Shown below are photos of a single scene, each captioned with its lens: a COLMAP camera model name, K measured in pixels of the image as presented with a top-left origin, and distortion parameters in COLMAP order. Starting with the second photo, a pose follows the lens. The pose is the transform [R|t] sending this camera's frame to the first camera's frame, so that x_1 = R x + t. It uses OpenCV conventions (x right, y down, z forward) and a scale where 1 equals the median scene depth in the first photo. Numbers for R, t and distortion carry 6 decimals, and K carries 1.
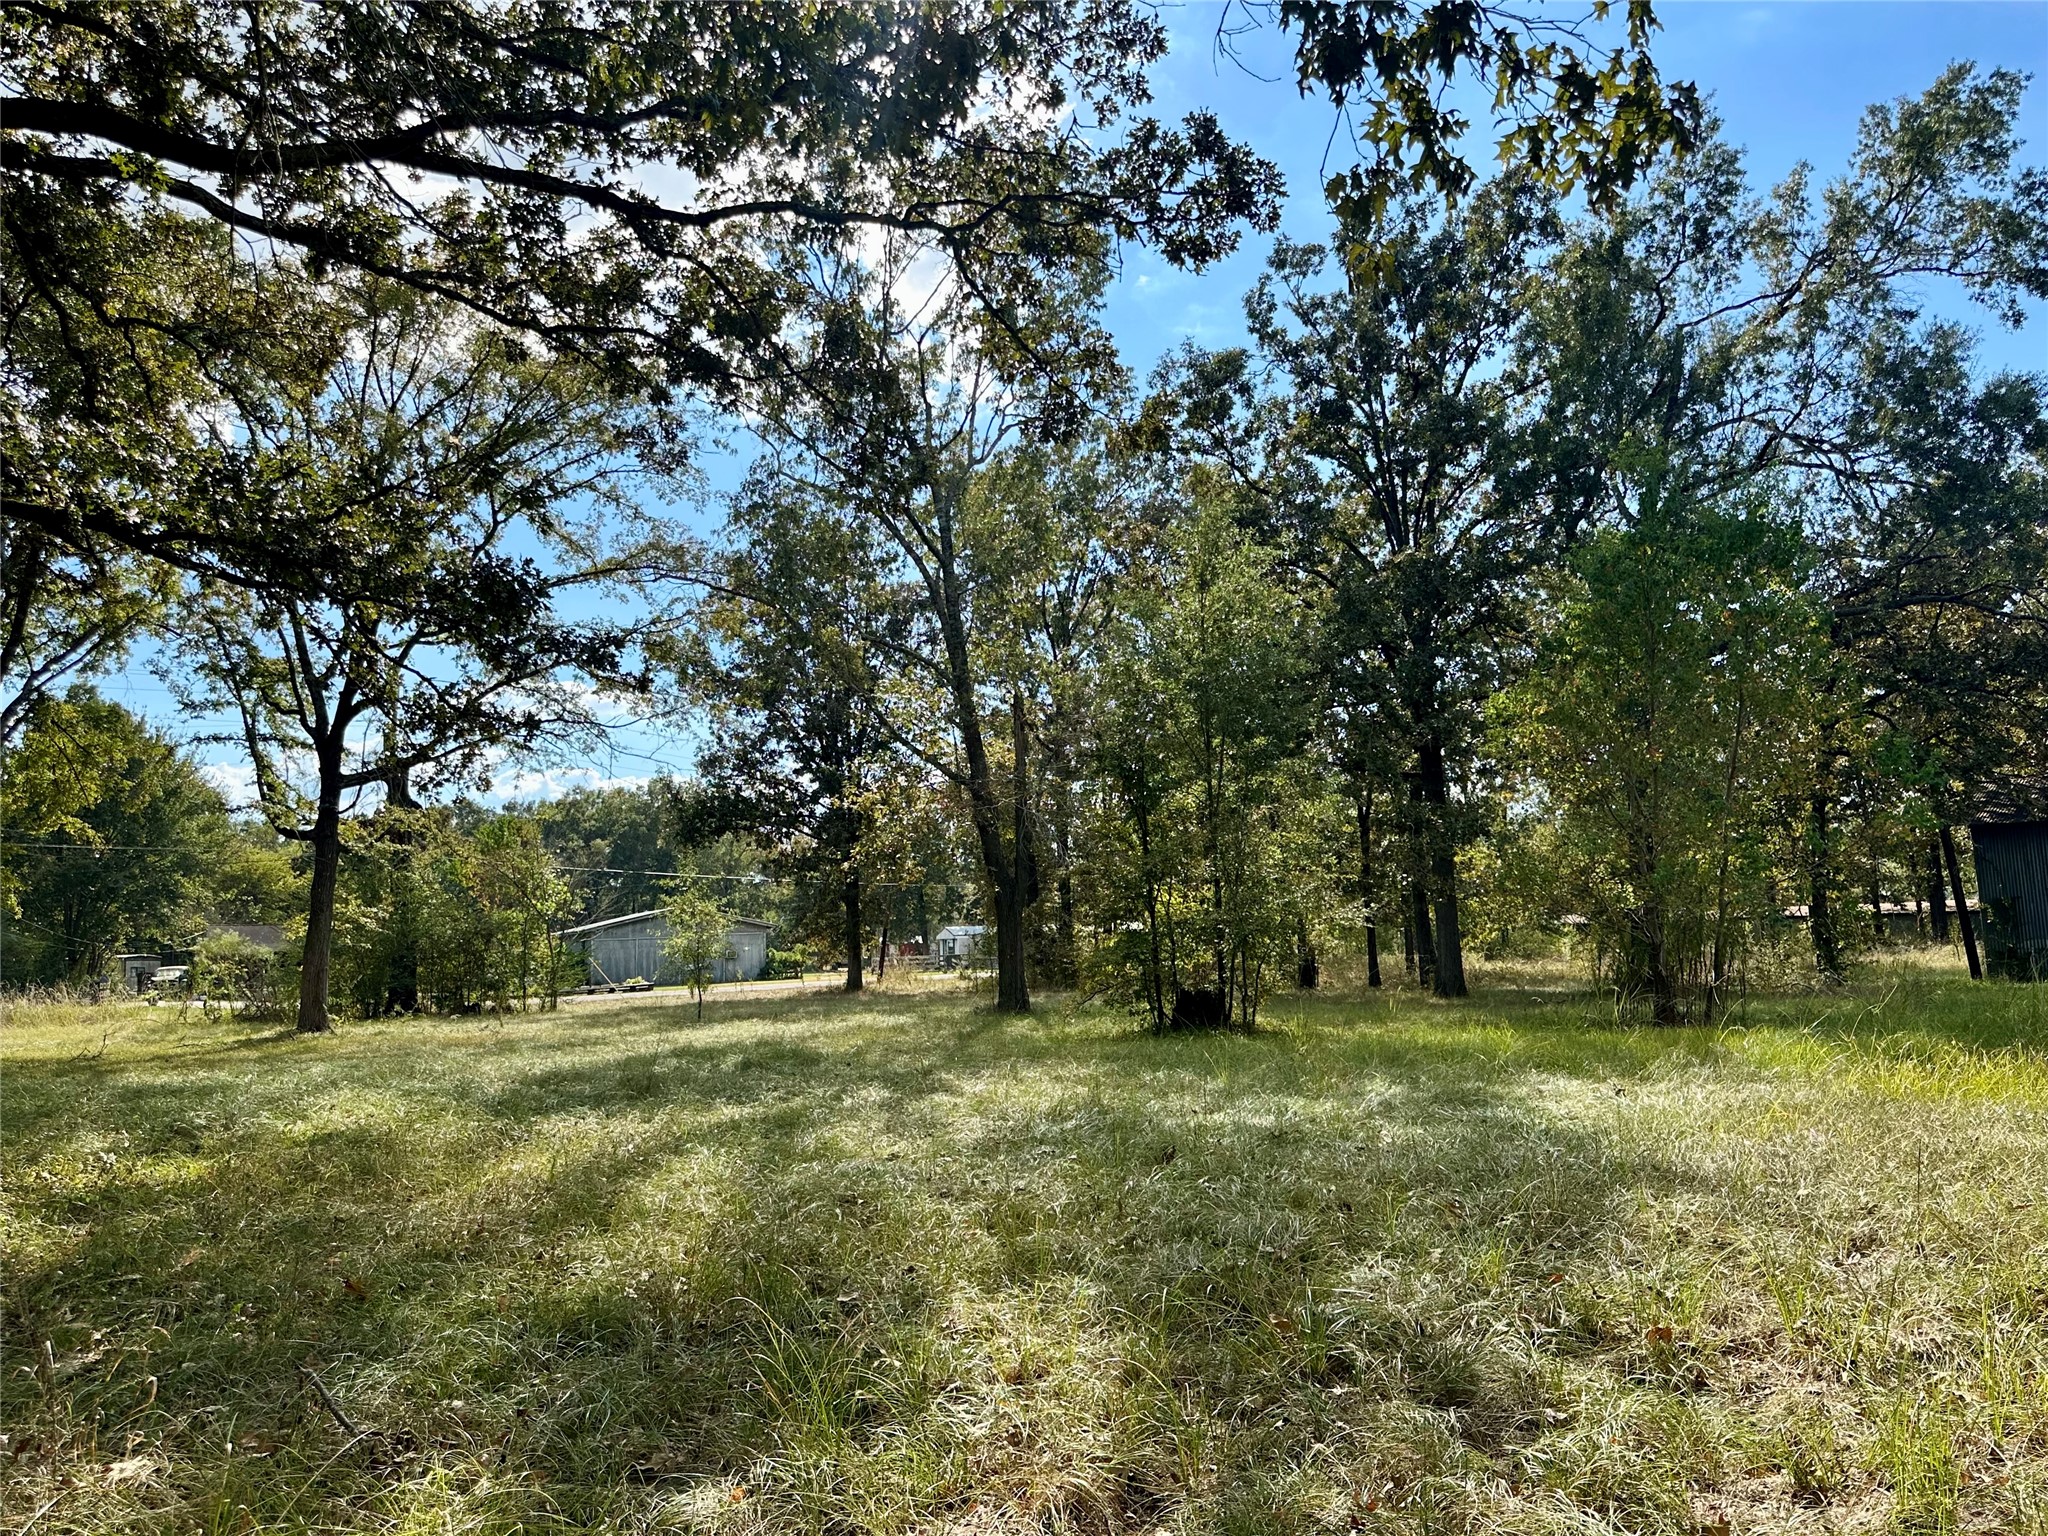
lens RADIAL K [[1423.2, 0, 1012.8], [0, 1423.2, 771.7], [0, 0, 1]] dist [0.013682, -0.029236]
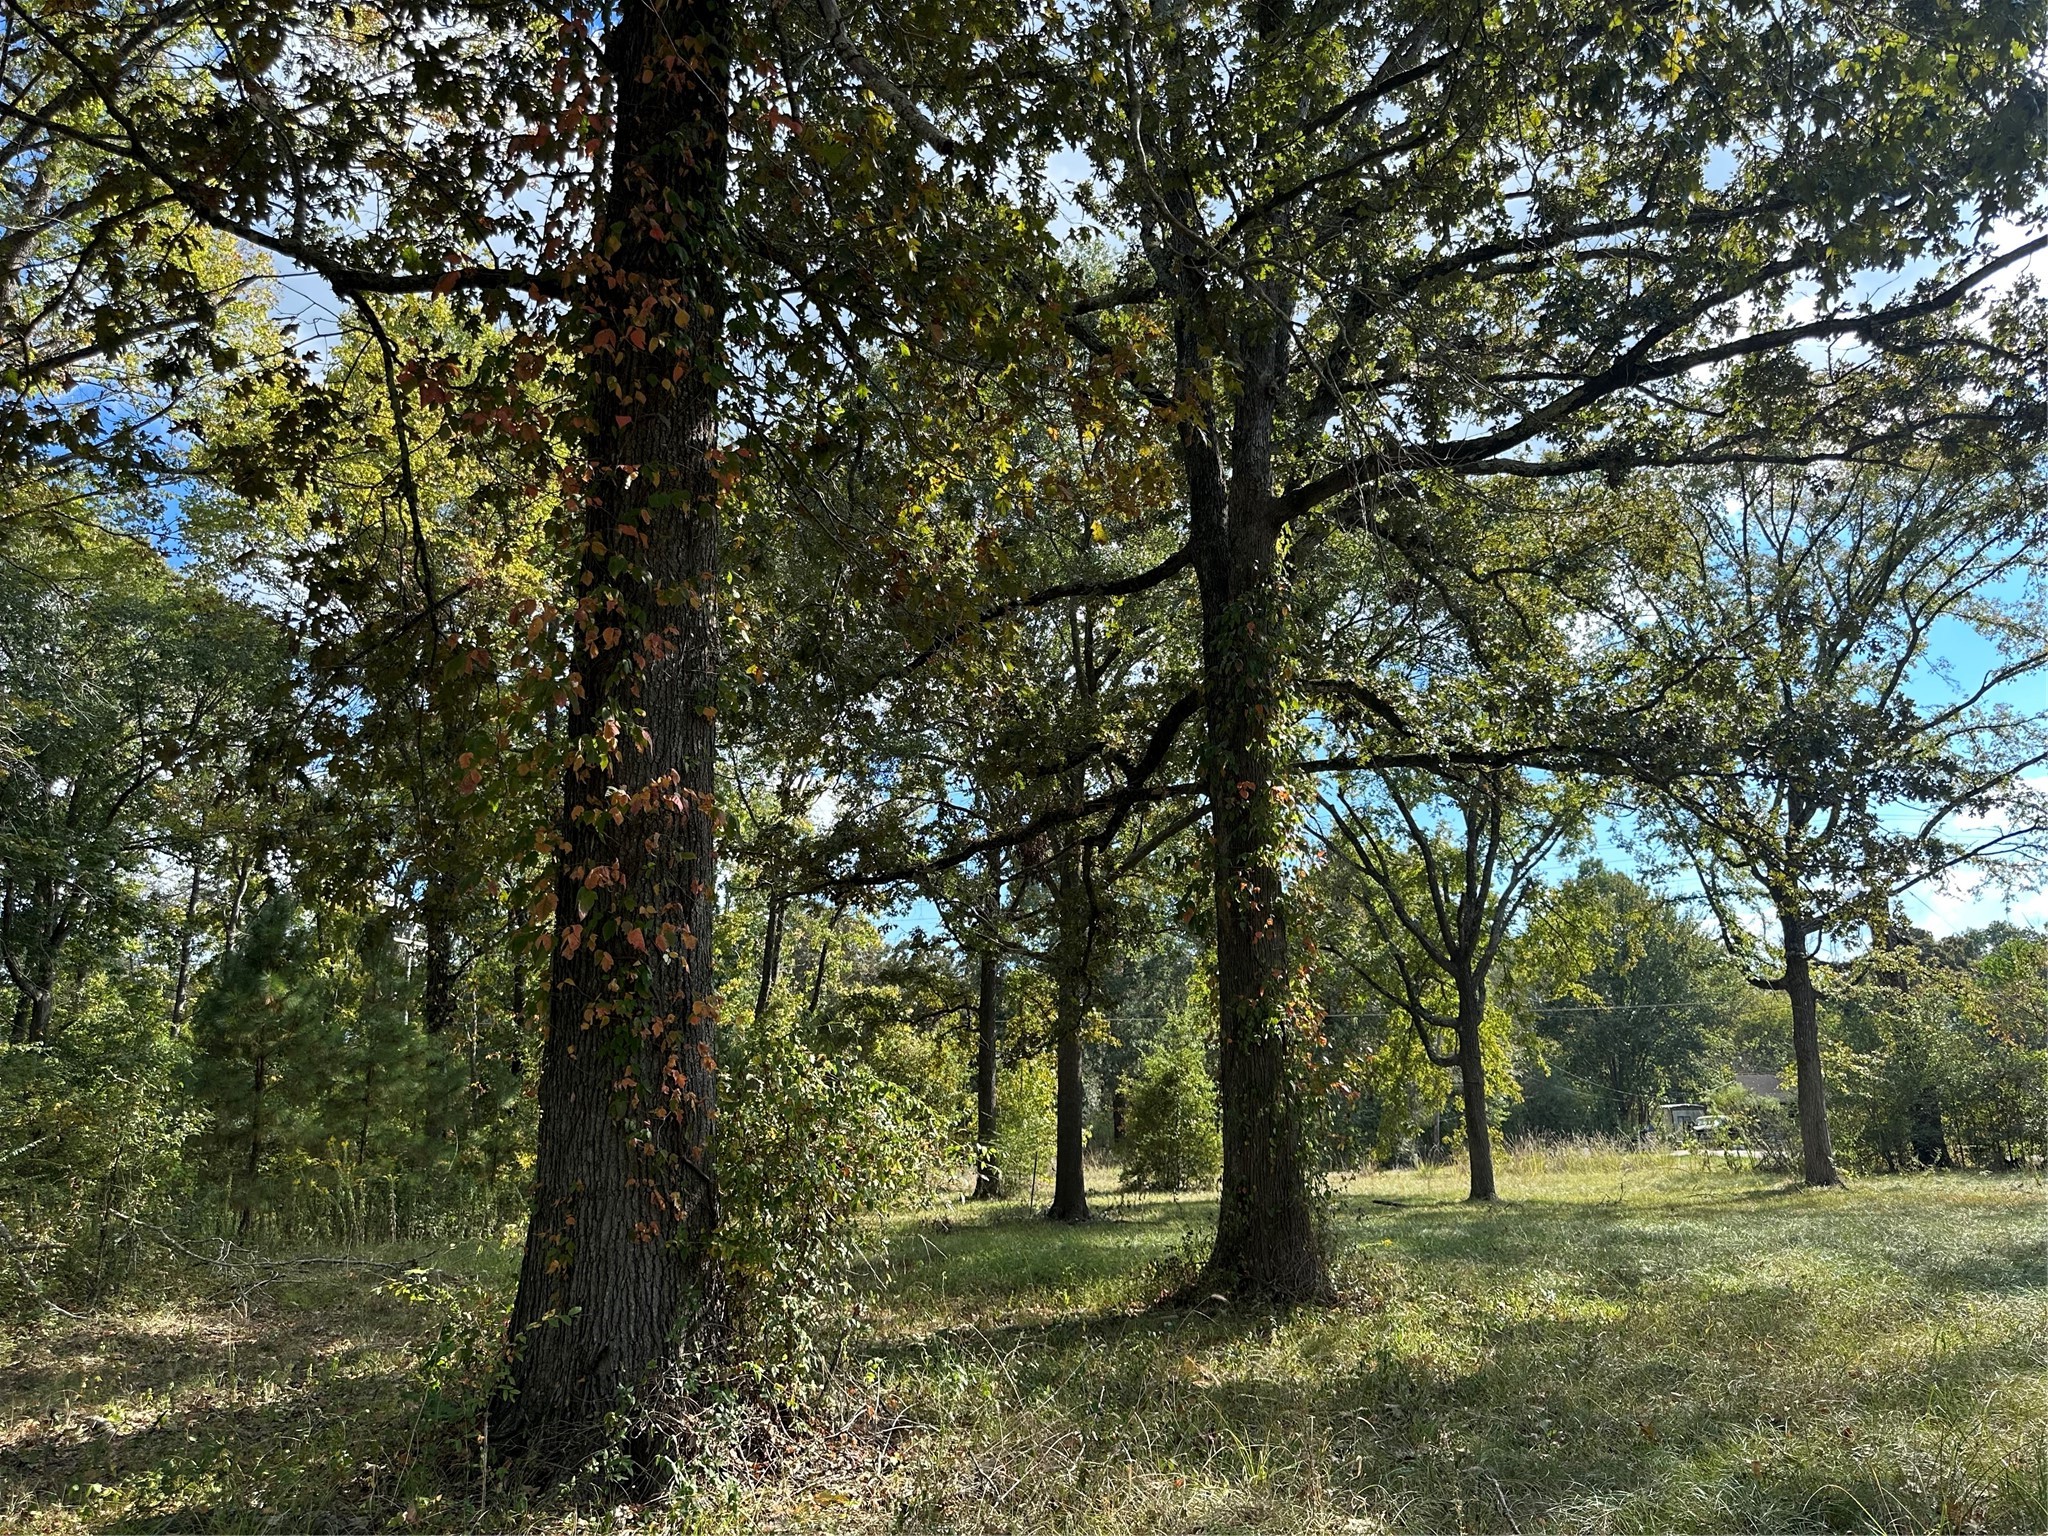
lens RADIAL K [[1423.2, 0, 1035.8], [0, 1423.2, 776.0], [0, 0, 1]] dist [0.013682, -0.029236]
pose [[0.562228, -0.194983, -0.803667, 0.044105], [0.116225, 0.980792, -0.156649, -0.002745], [0.818775, -0.005334, 0.574090, -0.004491]]
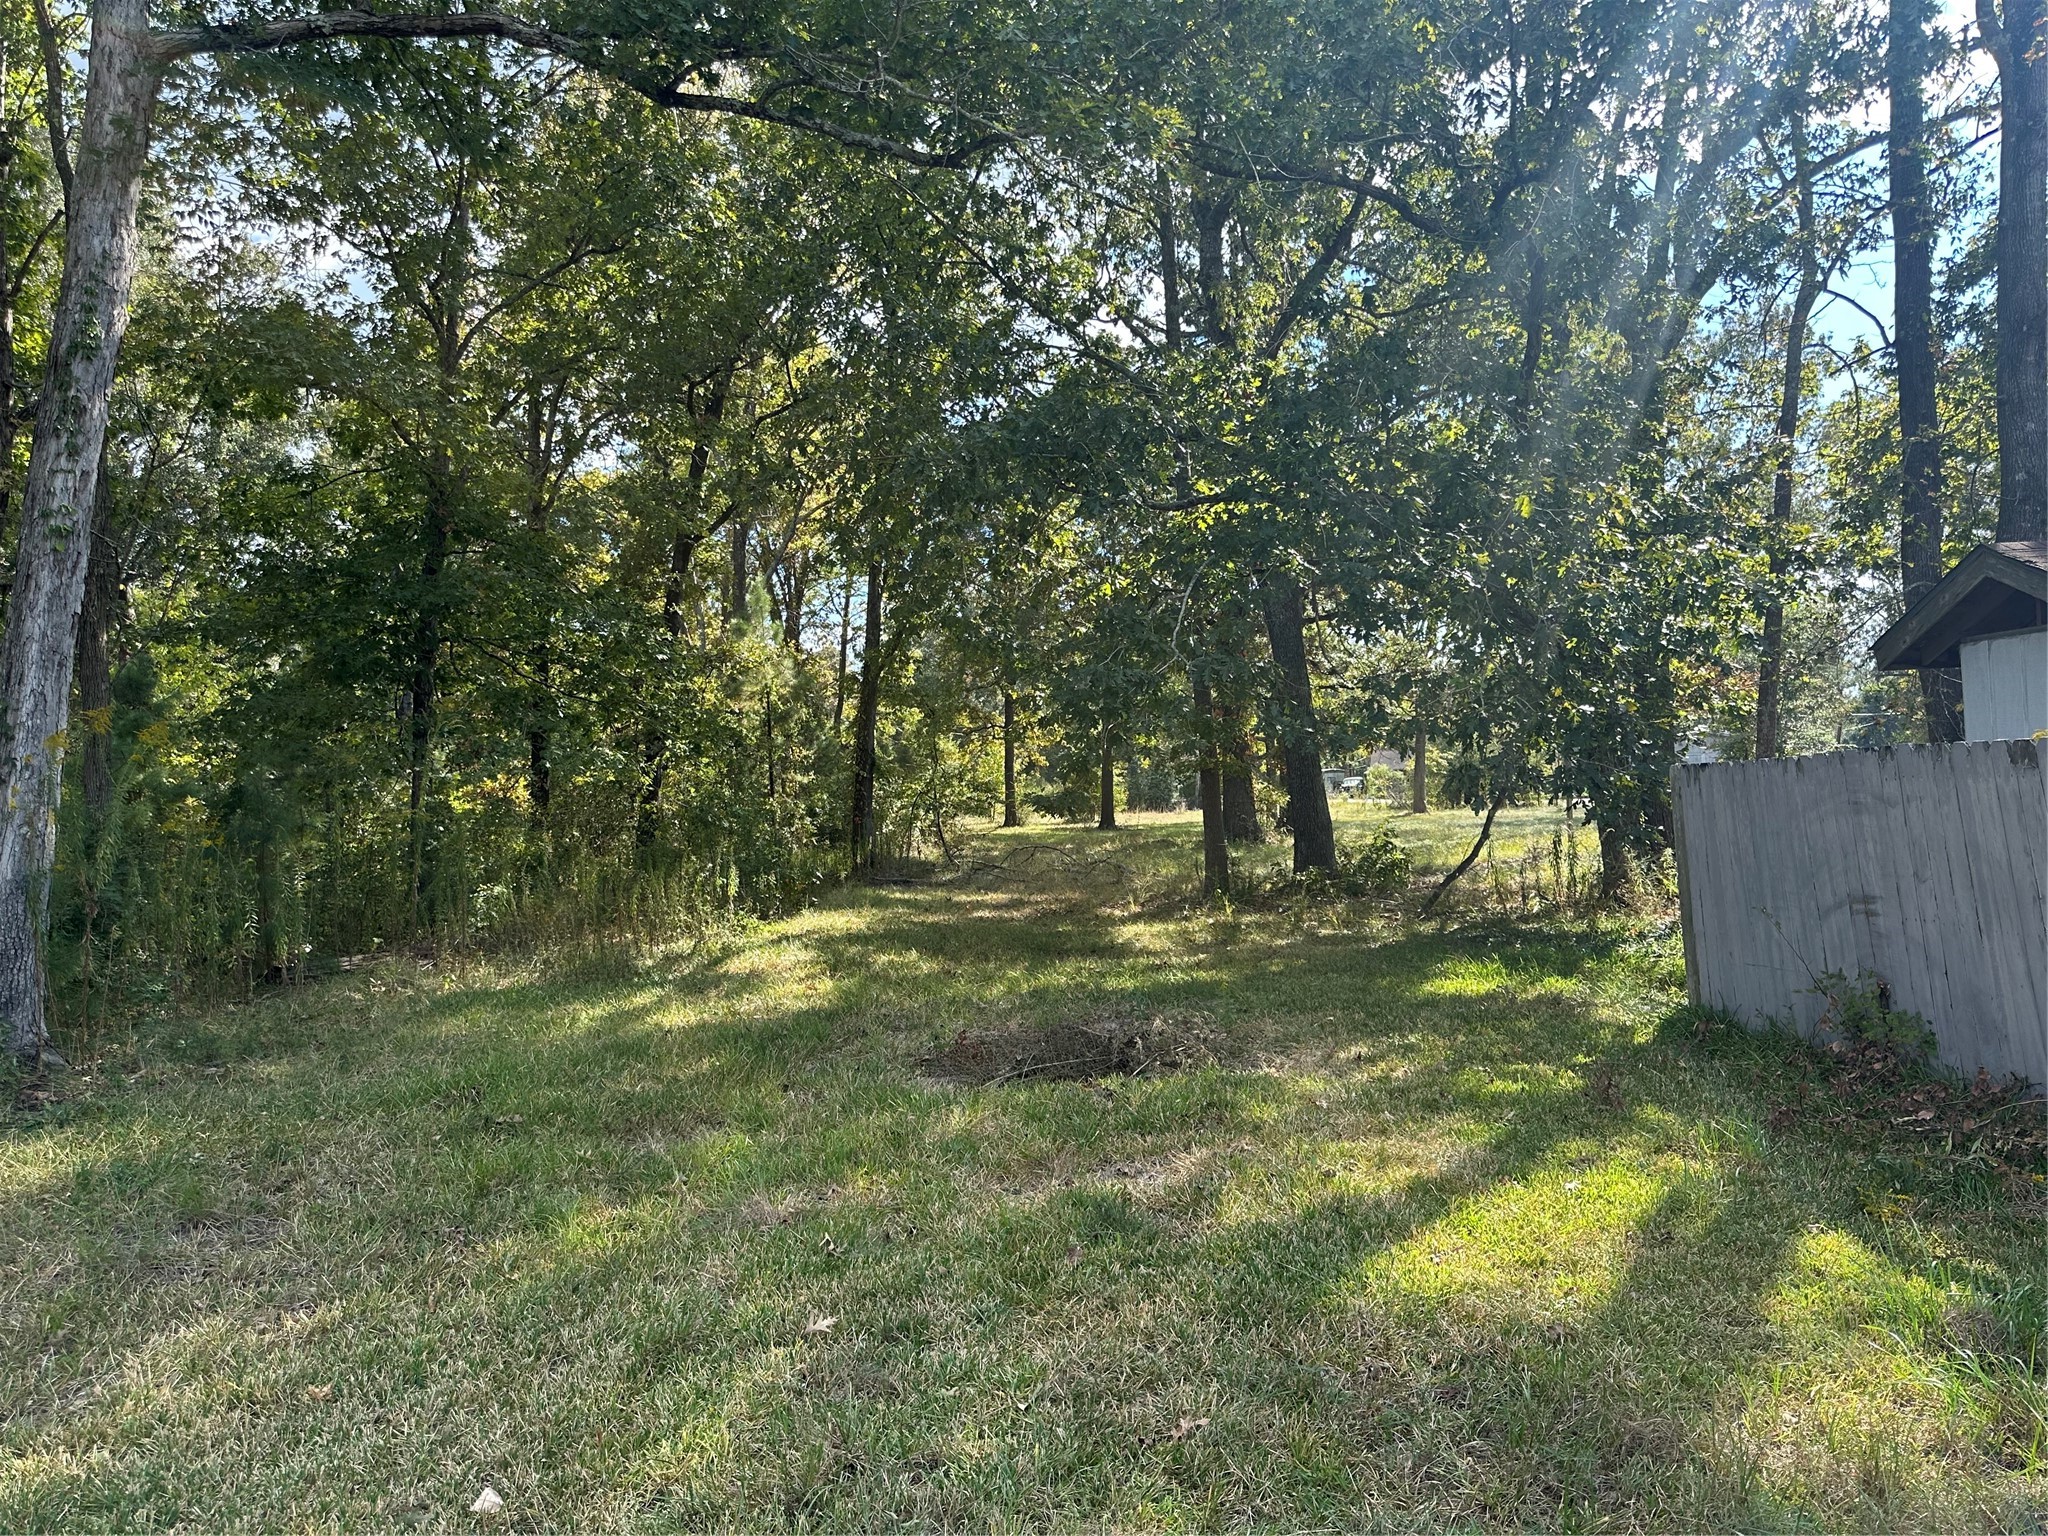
lens RADIAL K [[1423.2, 0, 1019.7], [0, 1423.2, 766.9], [0, 0, 1]] dist [0.013682, -0.029236]
pose [[0.729197, -0.007026, -0.684268, 0.505771], [0.098736, 0.990564, 0.095049, -0.141345], [0.677143, -0.136871, 0.723010, -0.894863]]
